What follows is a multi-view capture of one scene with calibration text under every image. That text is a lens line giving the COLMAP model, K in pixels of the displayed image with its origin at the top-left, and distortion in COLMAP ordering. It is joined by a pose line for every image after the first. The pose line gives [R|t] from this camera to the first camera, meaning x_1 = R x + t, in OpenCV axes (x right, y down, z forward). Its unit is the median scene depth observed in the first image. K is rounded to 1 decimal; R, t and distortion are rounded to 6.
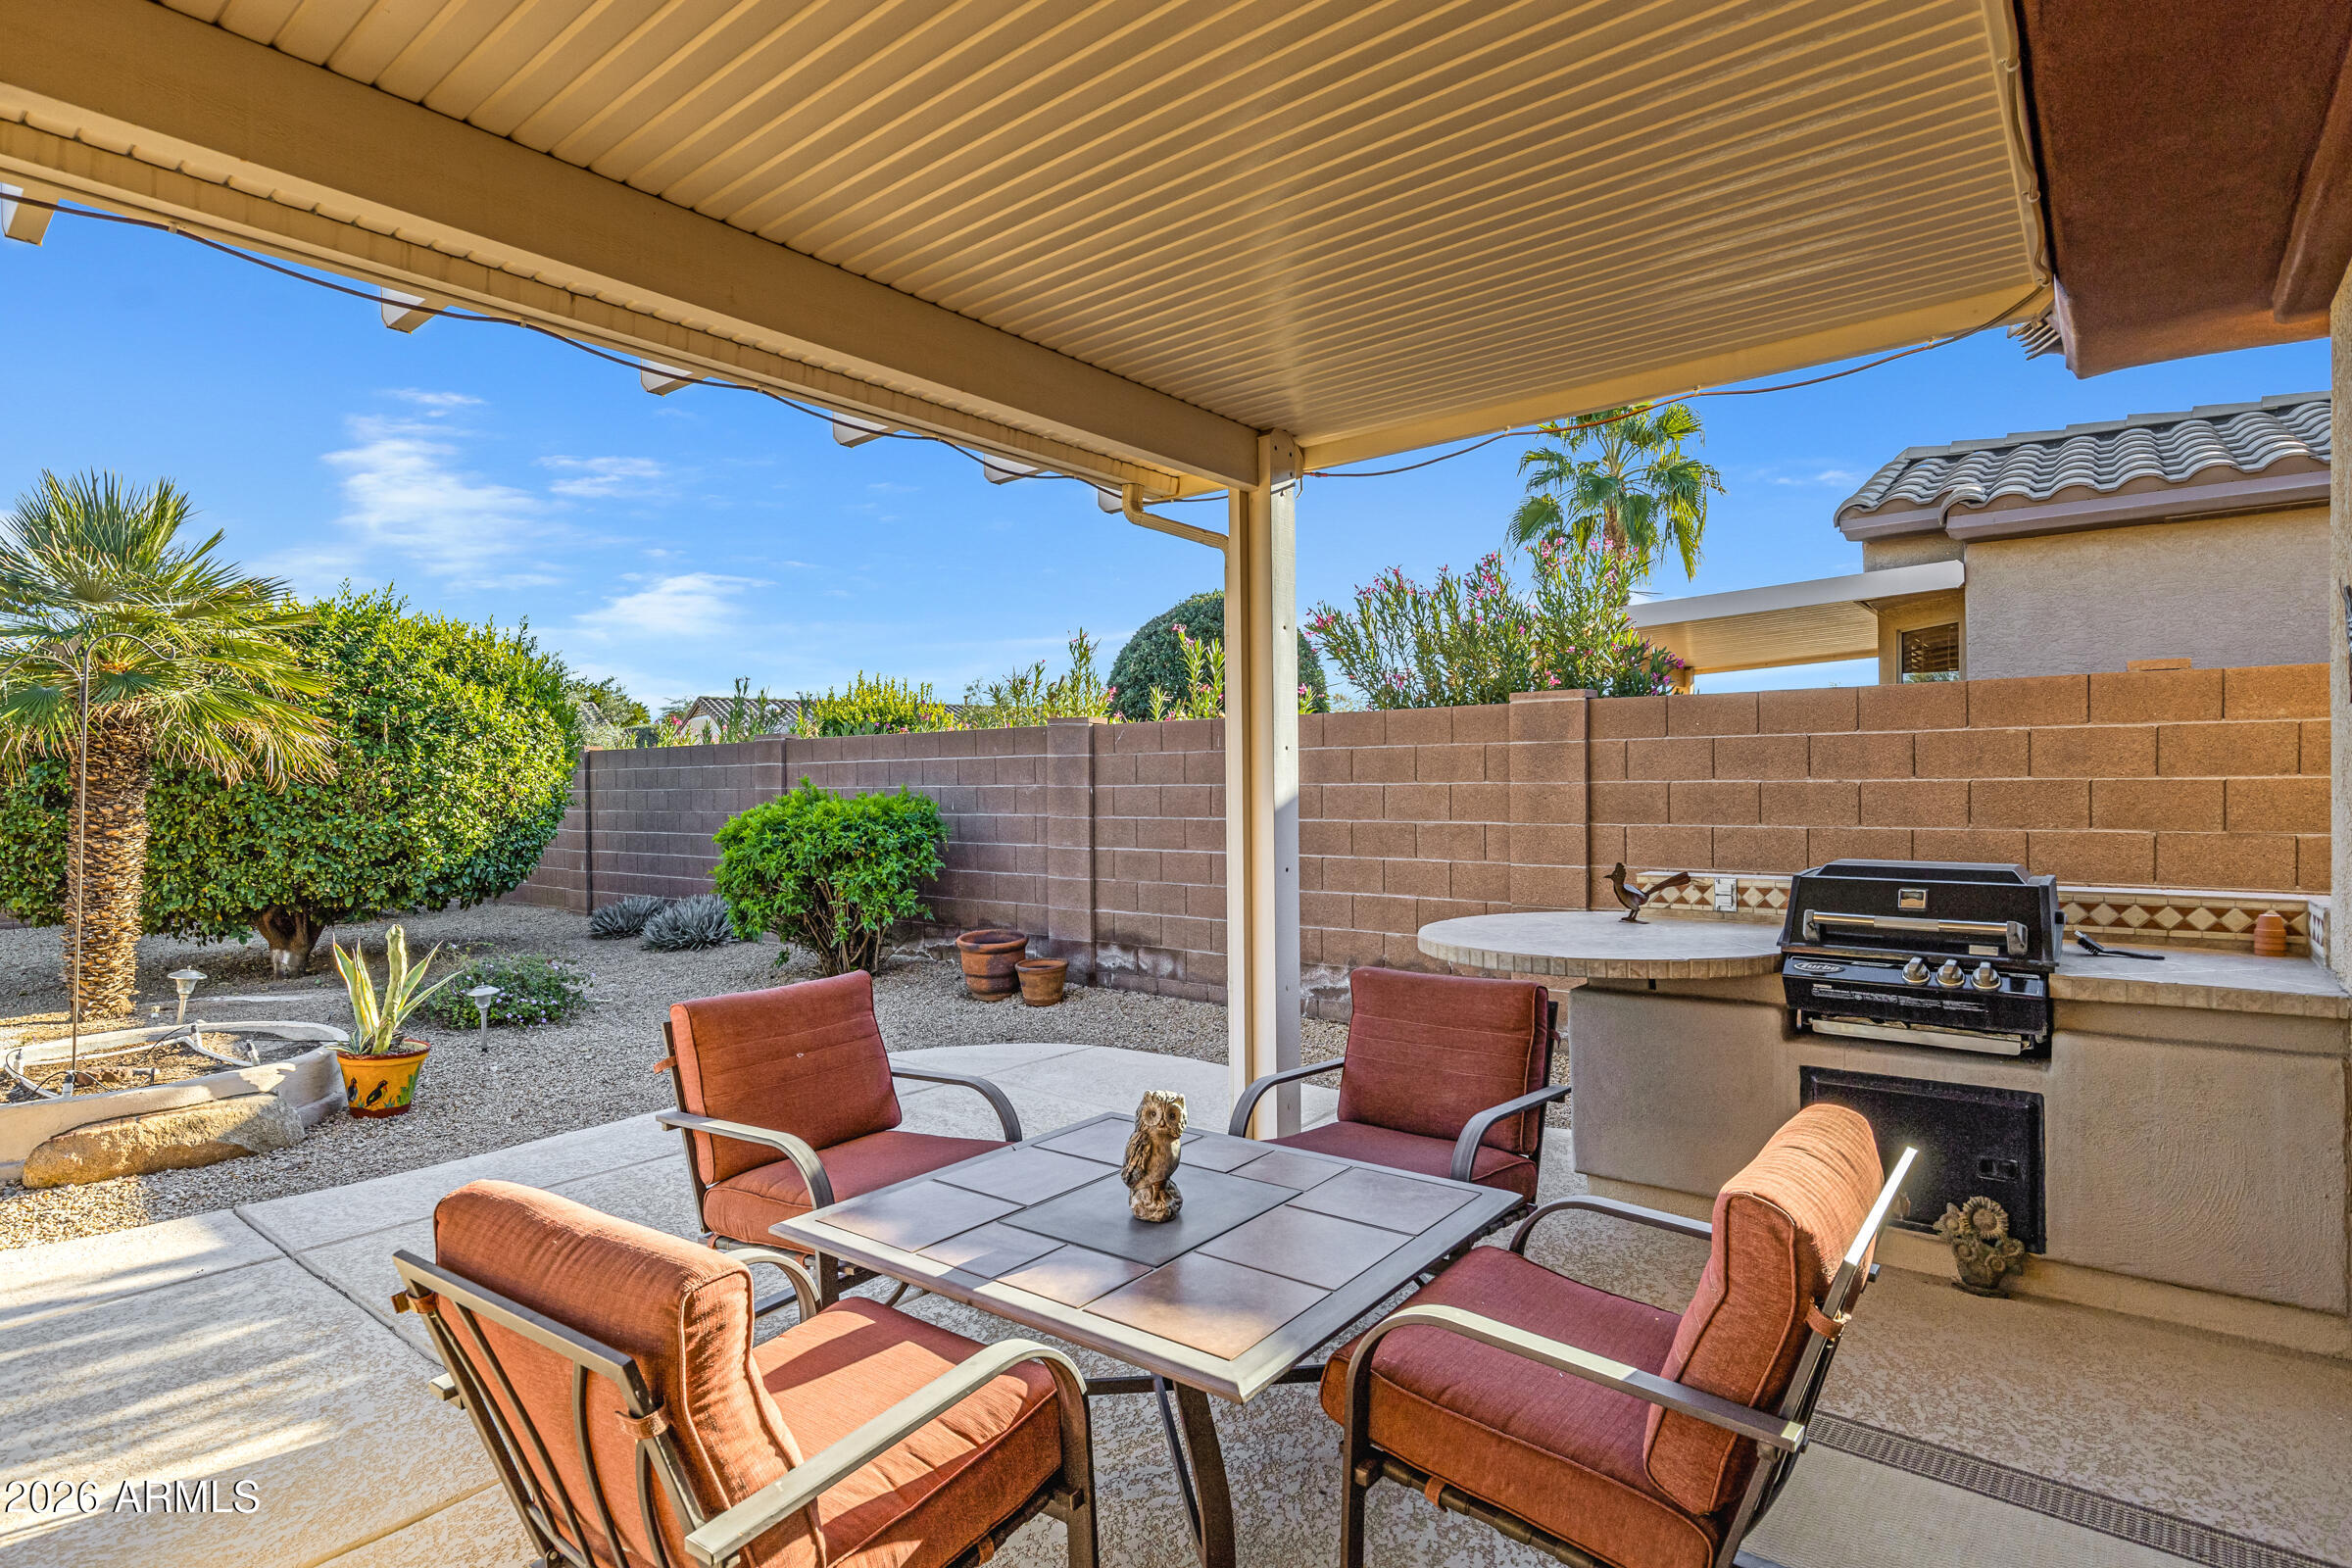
lens RADIAL K [[1152.3, 0, 1191.3], [0, 1152.3, 771.9], [0, 0, 1]] dist [0.001815, -0.000464]
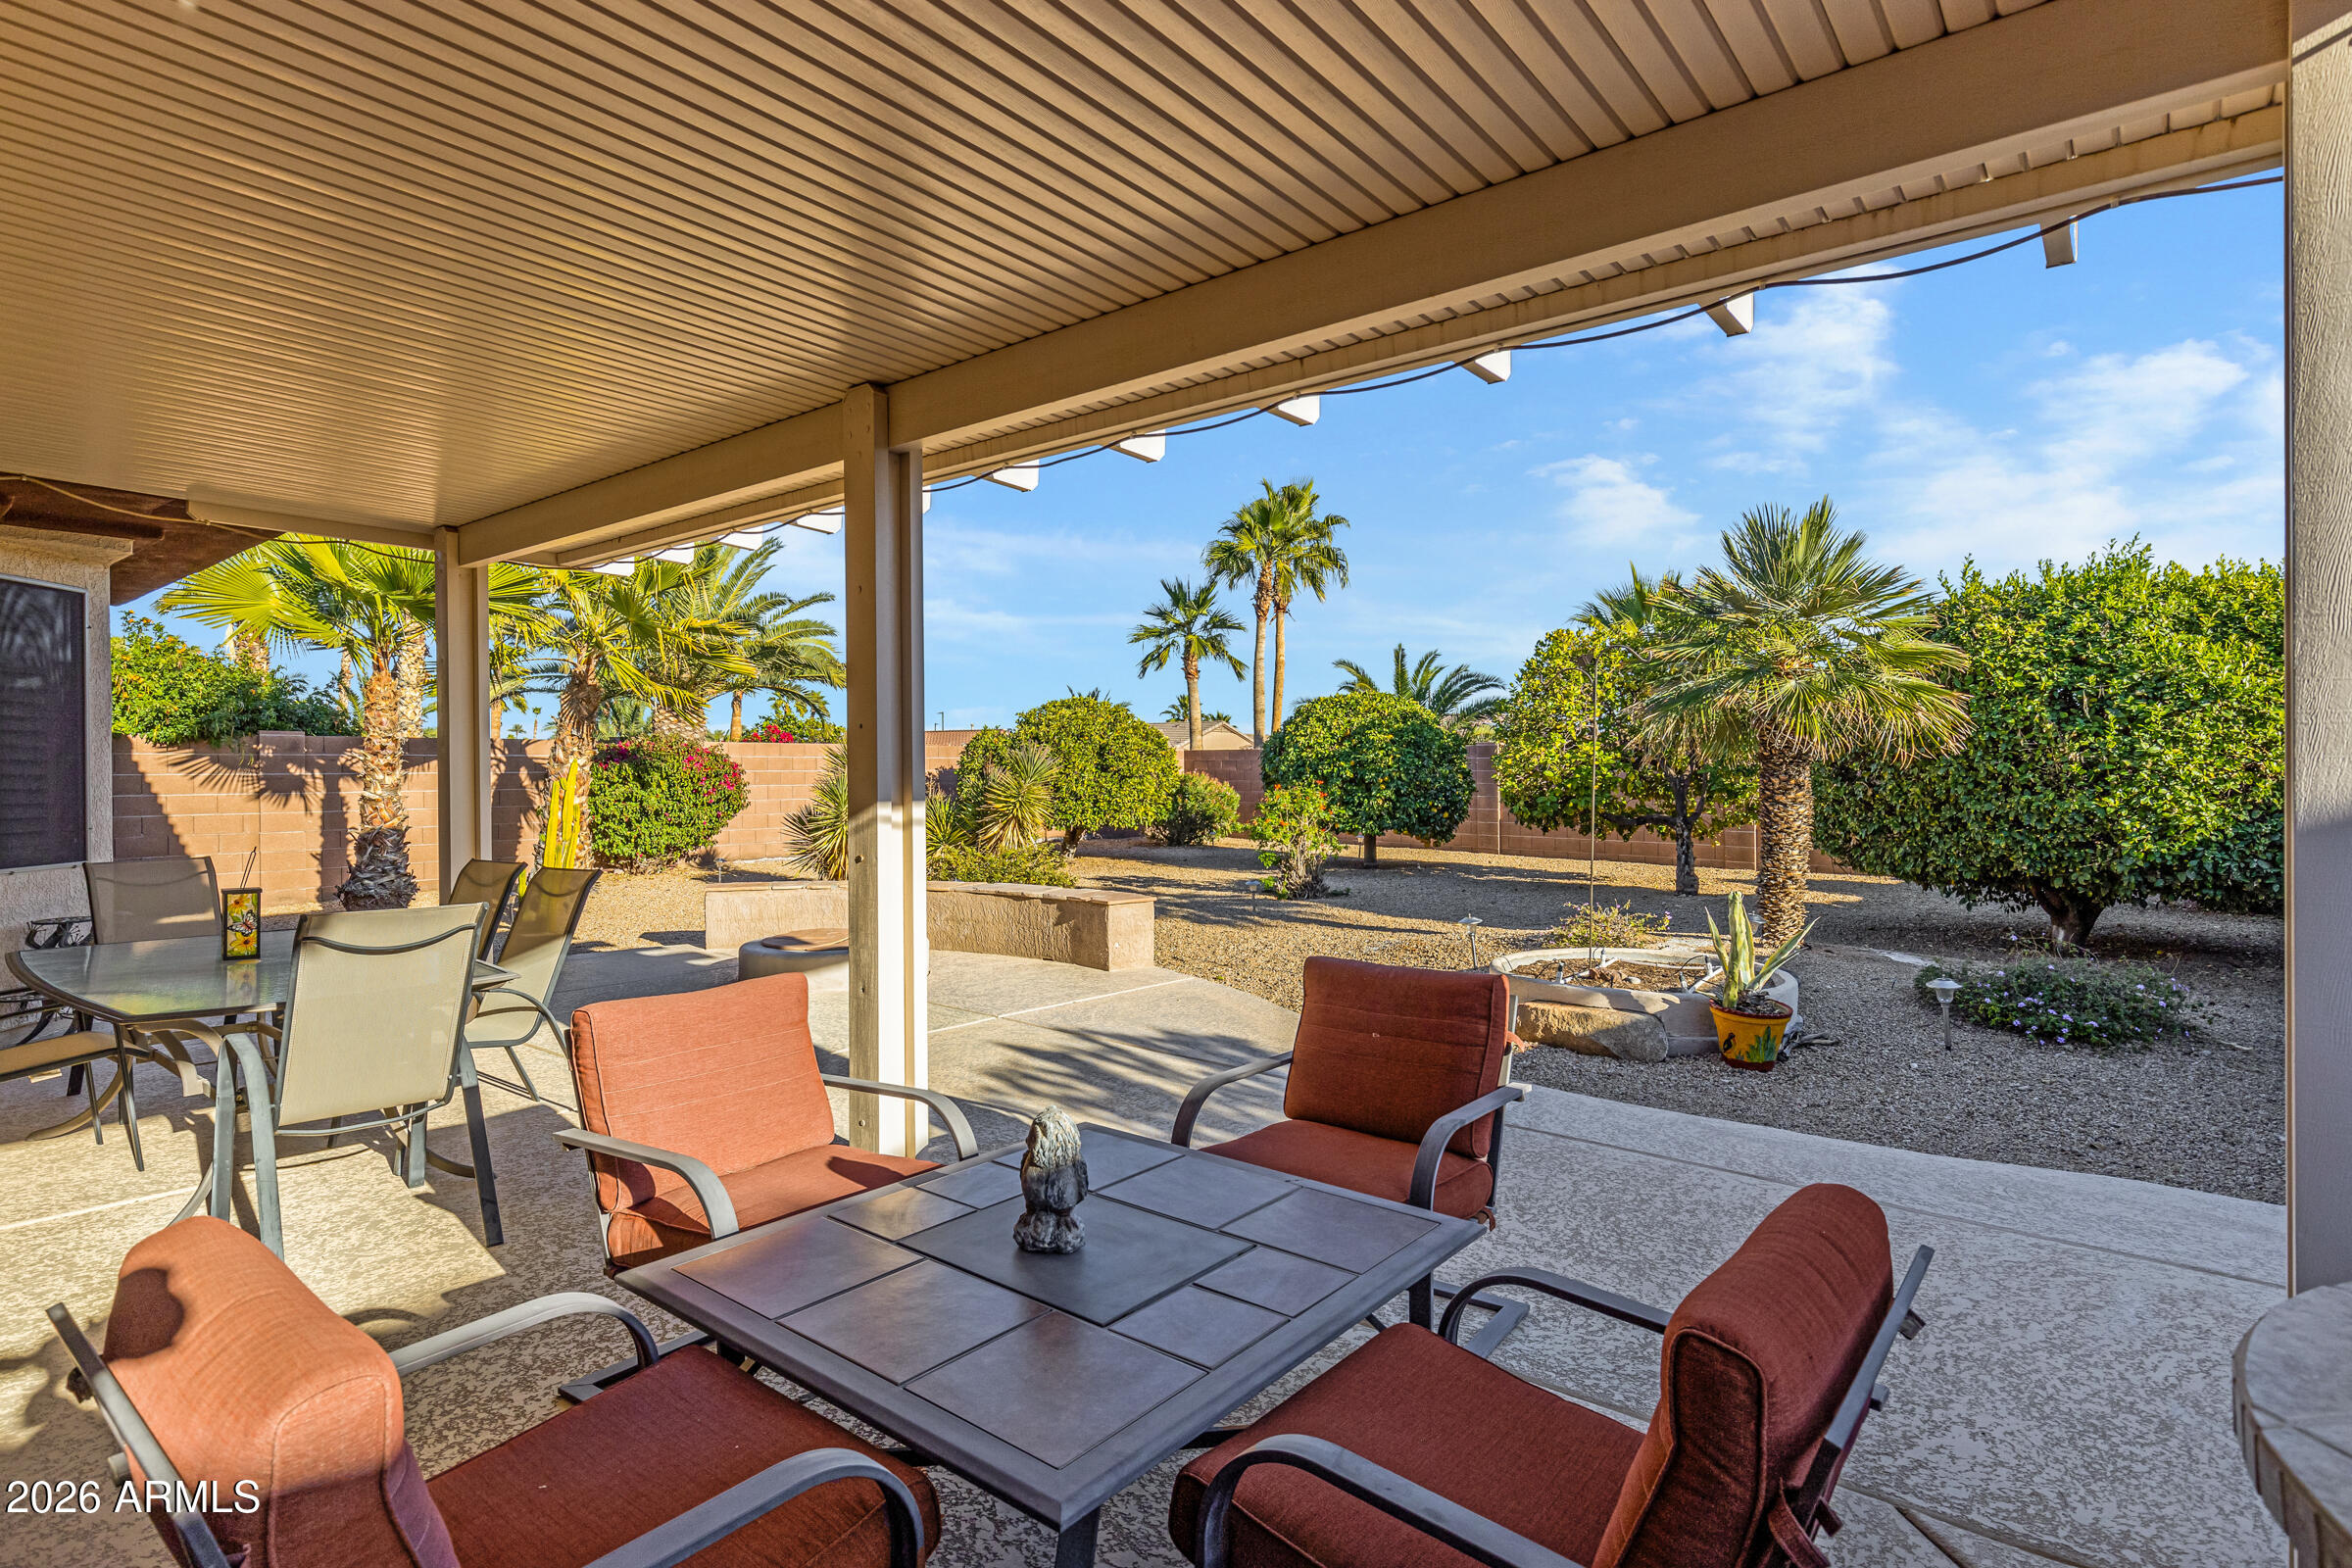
lens RADIAL K [[1152.3, 0, 1192.2], [0, 1152.3, 790.4], [0, 0, 1]] dist [0.001815, -0.000464]
pose [[0.001849, 0.034626, -0.999399, 0.231543], [0.006731, 0.999377, 0.034638, -0.001862], [0.999976, -0.006791, 0.001614, 0.296456]]
